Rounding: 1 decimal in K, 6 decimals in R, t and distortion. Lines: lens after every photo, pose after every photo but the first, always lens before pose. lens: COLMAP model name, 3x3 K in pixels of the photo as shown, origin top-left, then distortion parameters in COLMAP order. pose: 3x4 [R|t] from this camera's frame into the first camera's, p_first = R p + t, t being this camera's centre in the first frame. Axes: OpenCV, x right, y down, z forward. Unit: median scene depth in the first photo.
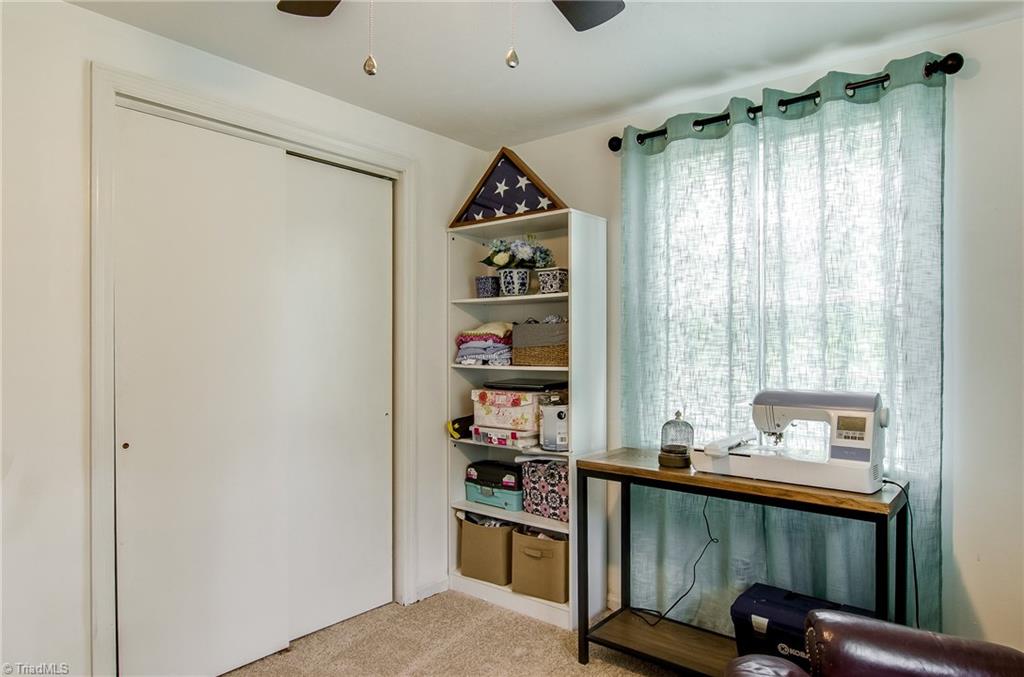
lens RADIAL K [[634.9, 0, 512.0], [0, 634.9, 338.5], [0, 0, 1]] dist [0.000090, -0.000352]
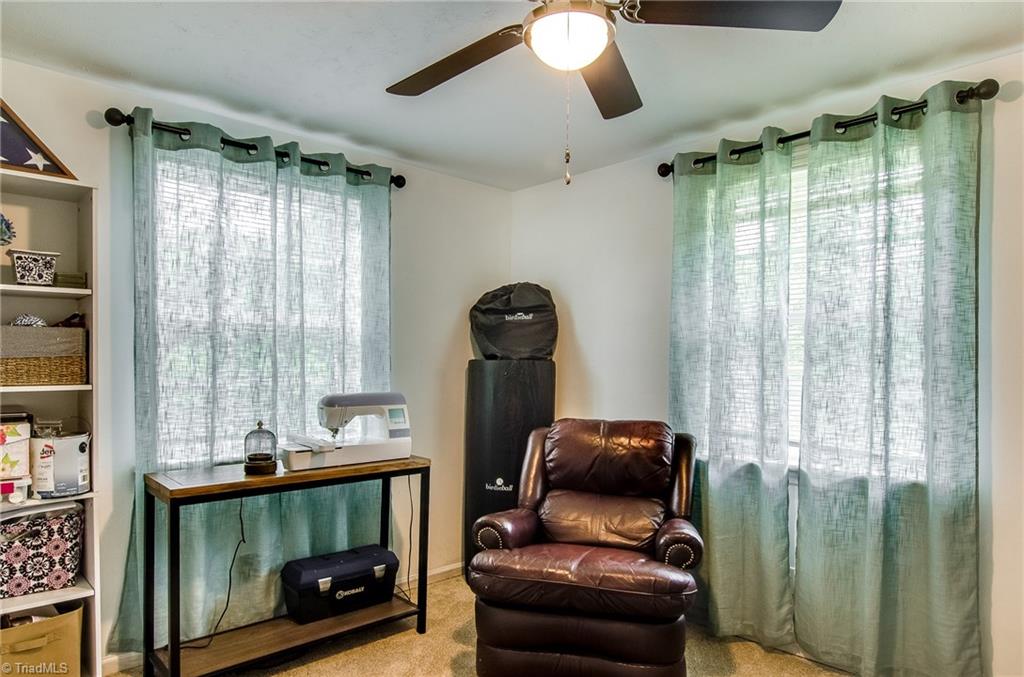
lens RADIAL K [[639.0, 0, 510.8], [0, 639.0, 361.1], [0, 0, 1]] dist [-0.002140, -0.000896]
pose [[0.128710, 0.003595, 0.991676, -0.669806], [-0.017568, 0.999845, -0.001345, 0.008055], [-0.991527, -0.017248, 0.128753, 0.407775]]
